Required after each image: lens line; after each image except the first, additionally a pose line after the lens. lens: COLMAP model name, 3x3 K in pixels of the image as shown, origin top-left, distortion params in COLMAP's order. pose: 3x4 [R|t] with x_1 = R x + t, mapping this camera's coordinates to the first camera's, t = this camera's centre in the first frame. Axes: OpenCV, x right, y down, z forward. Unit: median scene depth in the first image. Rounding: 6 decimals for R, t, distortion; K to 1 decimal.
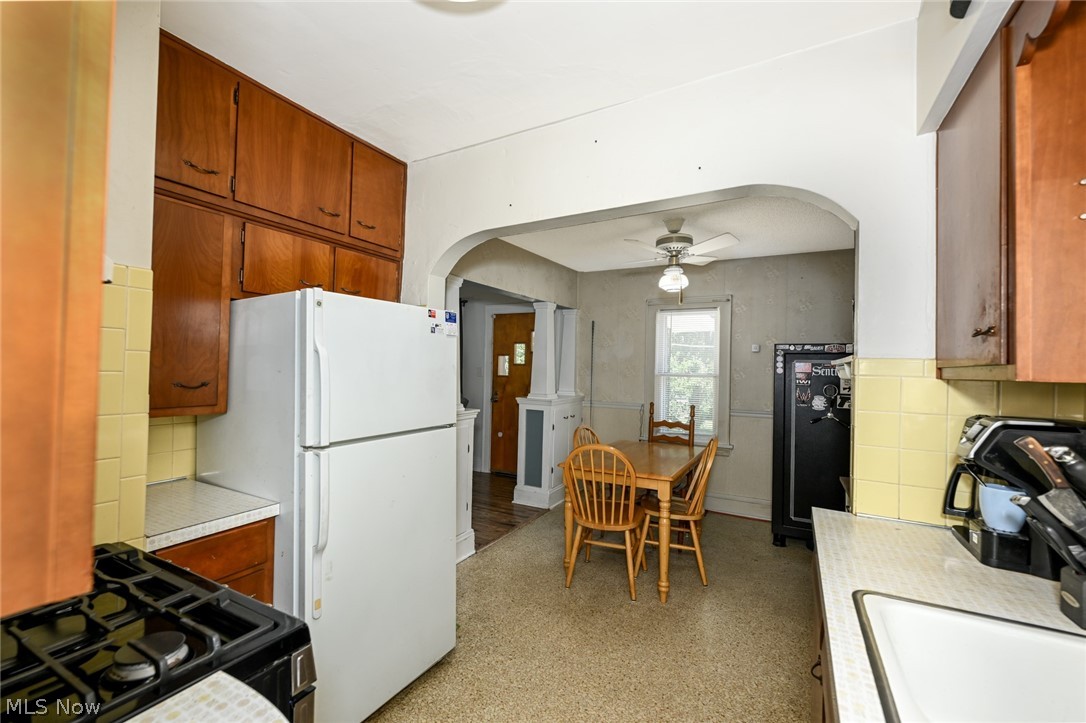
lens RADIAL K [[450.2, 0, 544.9], [0, 450.2, 362.3], [0, 0, 1]] dist [-0.001962, 0.000019]
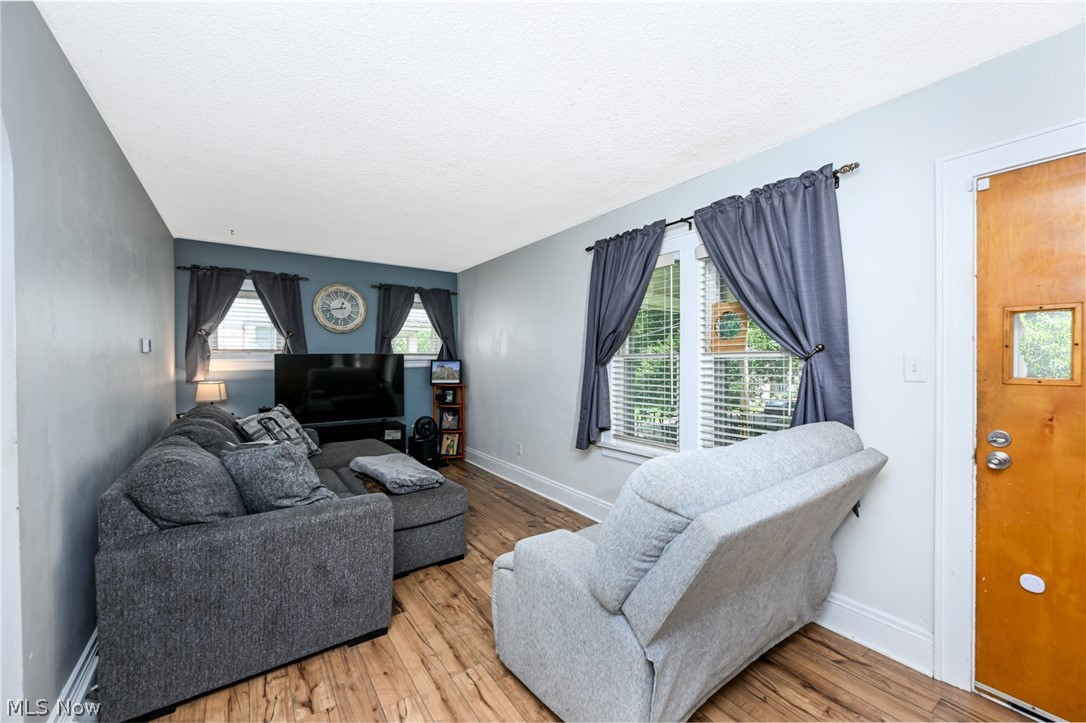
lens RADIAL K [[430.4, 0, 541.6], [0, 430.4, 361.8], [0, 0, 1]] dist [-0.000061, 0.000190]
pose [[0.892610, -0.023473, -0.450219, -0.328422], [0.032338, 0.999405, 0.012008, 0.005974], [0.449669, -0.025278, 0.892837, 0.796729]]
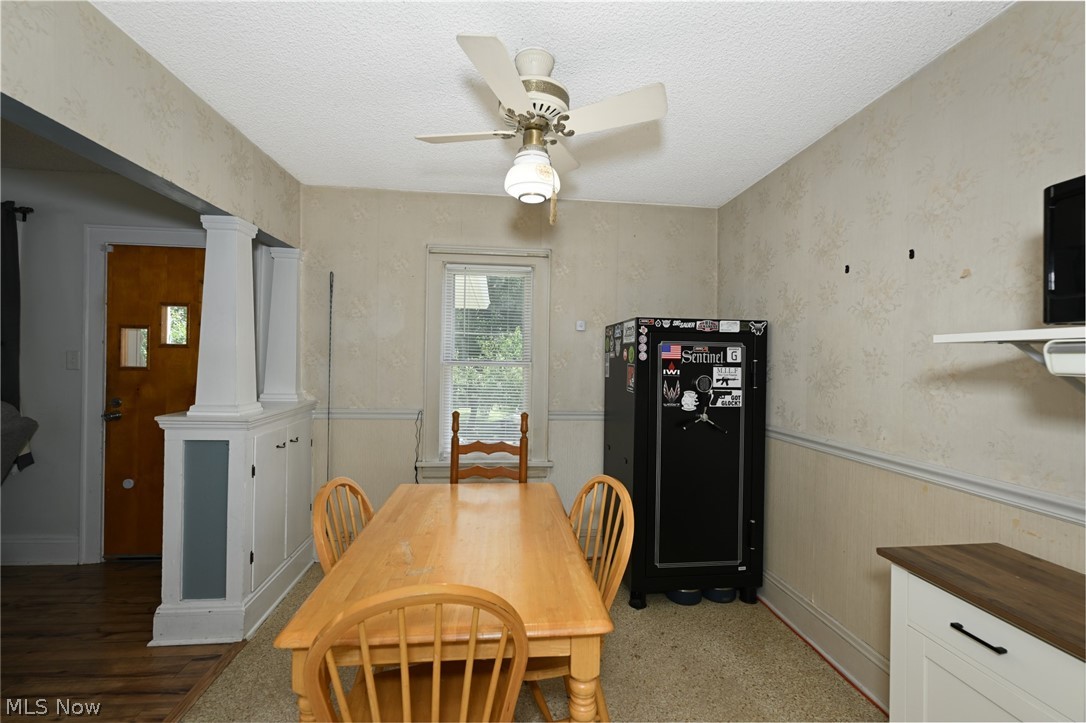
lens RADIAL K [[450.2, 0, 540.2], [0, 450.2, 361.4], [0, 0, 1]] dist [-0.001962, 0.000019]
pose [[0.829046, -0.008711, 0.559113, 0.004710], [-0.007444, 0.999618, 0.026612, 0.007563], [-0.559131, -0.026224, 0.828664, 0.421557]]
